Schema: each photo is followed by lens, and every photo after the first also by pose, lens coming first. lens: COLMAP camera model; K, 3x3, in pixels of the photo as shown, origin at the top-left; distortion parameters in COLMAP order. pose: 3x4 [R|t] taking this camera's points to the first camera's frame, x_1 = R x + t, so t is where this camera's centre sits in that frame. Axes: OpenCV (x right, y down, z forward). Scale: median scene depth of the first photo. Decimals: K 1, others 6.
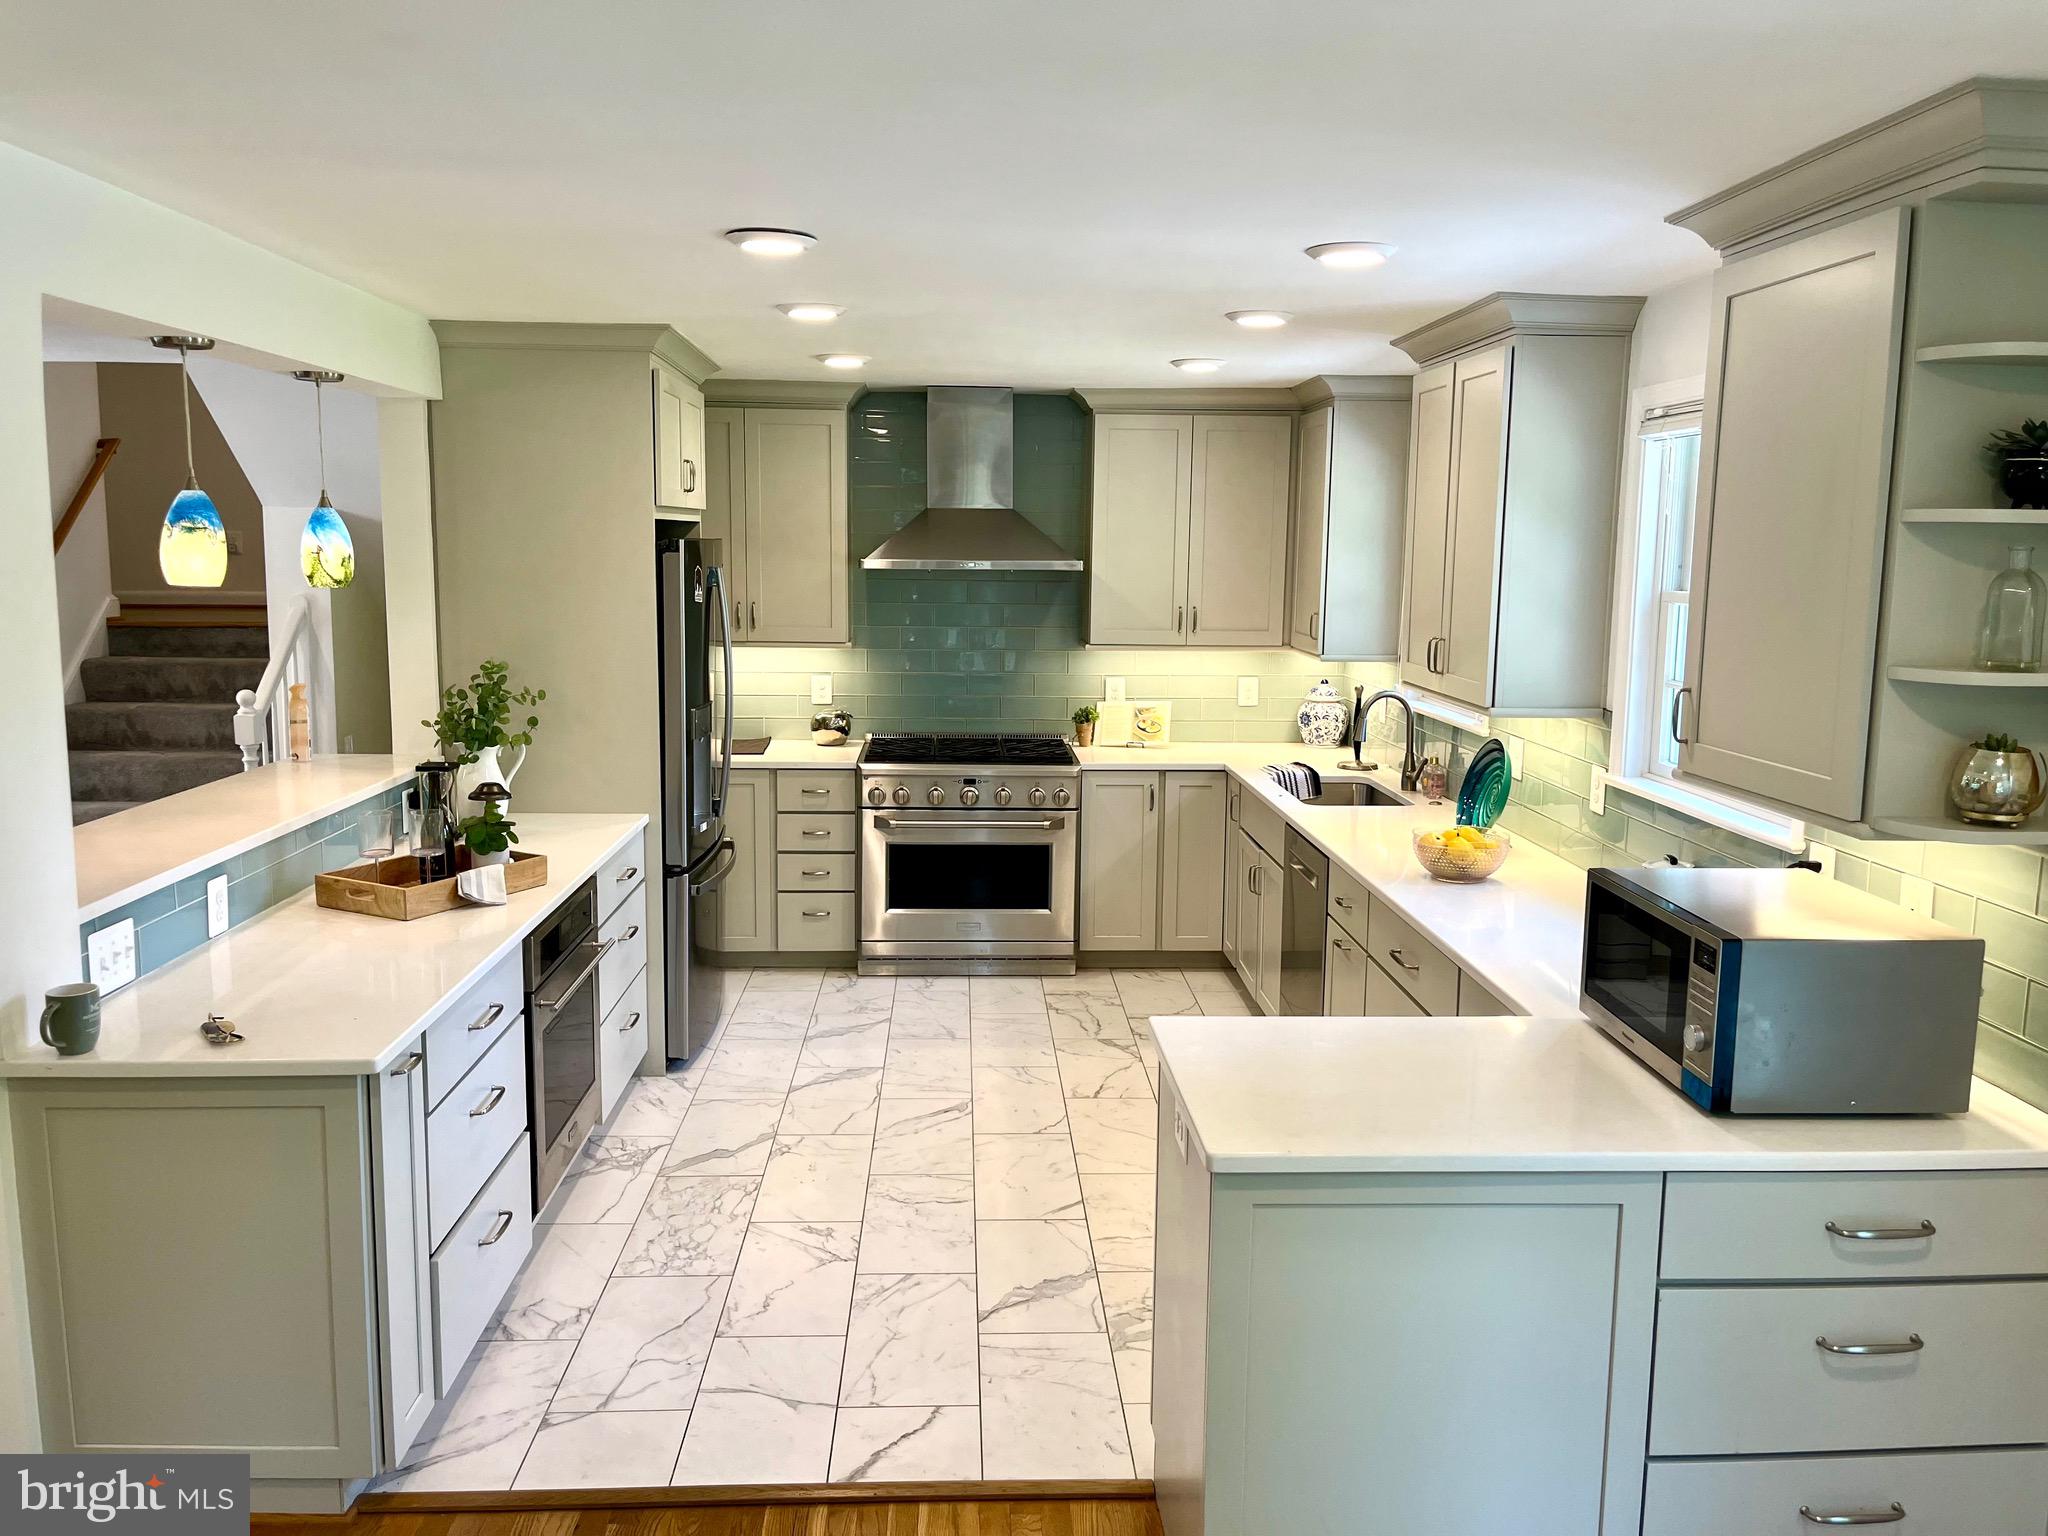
lens RADIAL K [[1550.8, 0, 1031.5], [0, 1550.8, 760.1], [0, 0, 1]] dist [0.055079, -0.070648]
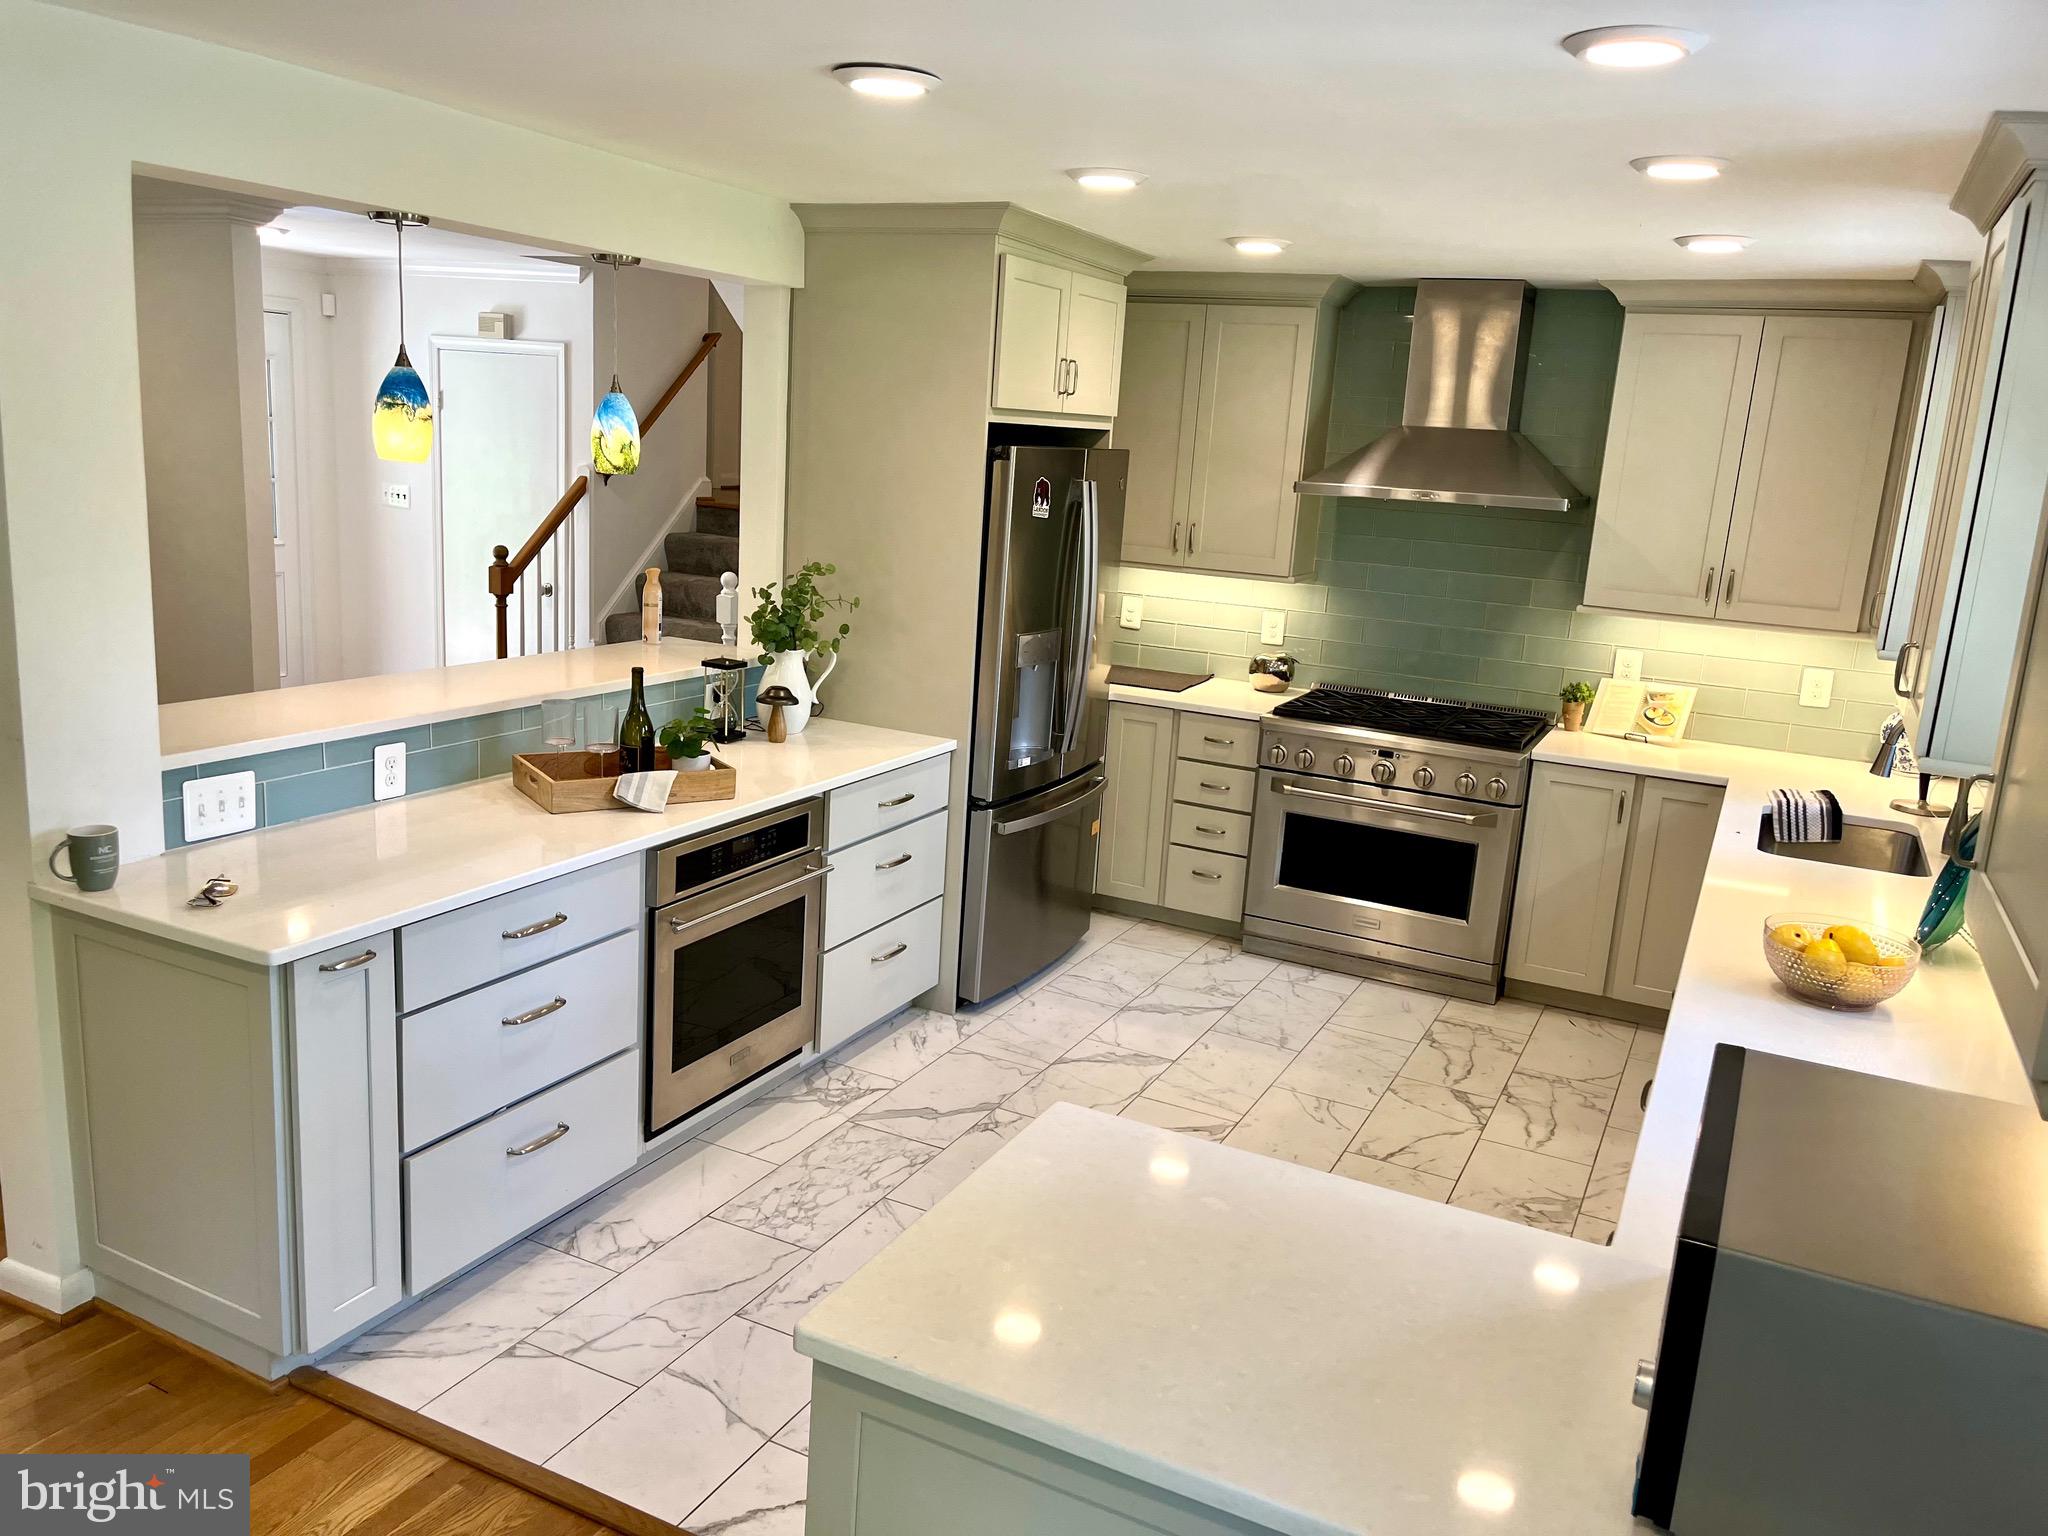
lens RADIAL K [[1549.8, 0, 1017.7], [0, 1549.8, 776.5], [0, 0, 1]] dist [0.061547, -0.087422]
pose [[0.870200, 0.149039, -0.469616, 0.199438], [-0.120405, 0.988579, 0.090629, -0.028663], [0.477760, -0.022321, 0.878207, 0.171122]]
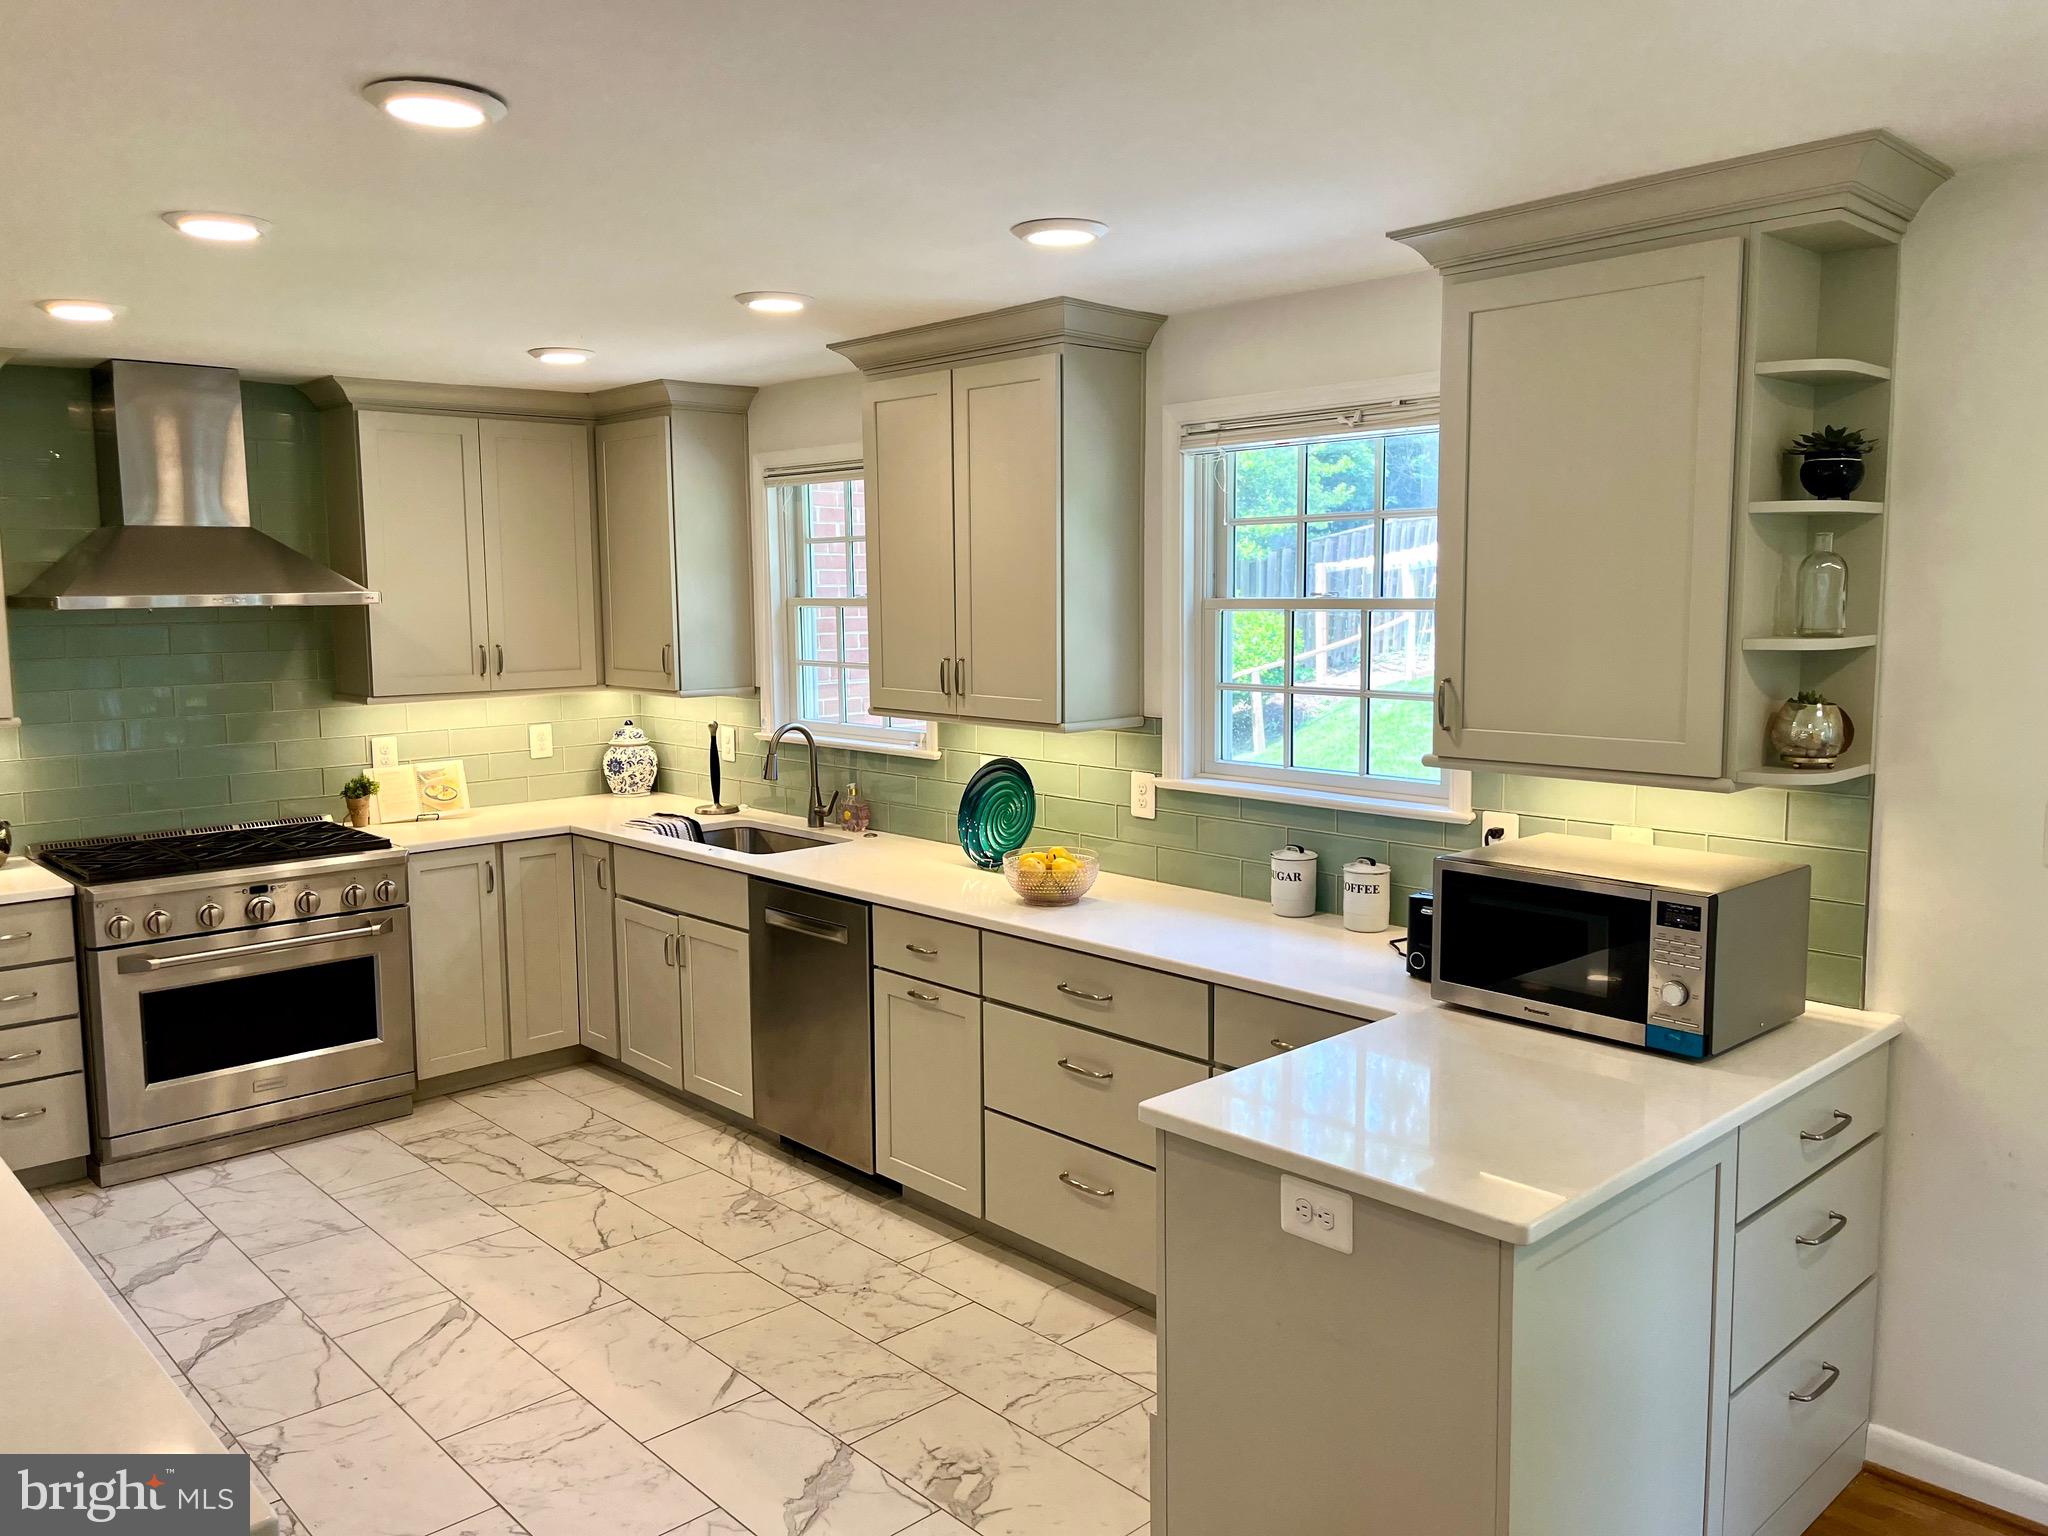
lens RADIAL K [[1550.8, 0, 1031.5], [0, 1550.8, 760.1], [0, 0, 1]] dist [0.055079, -0.070648]
pose [[0.763481, -0.093155, 0.639077, -0.249495], [0.109812, 0.993858, 0.013681, -0.018862], [-0.636426, 0.059733, 0.769021, 0.193518]]
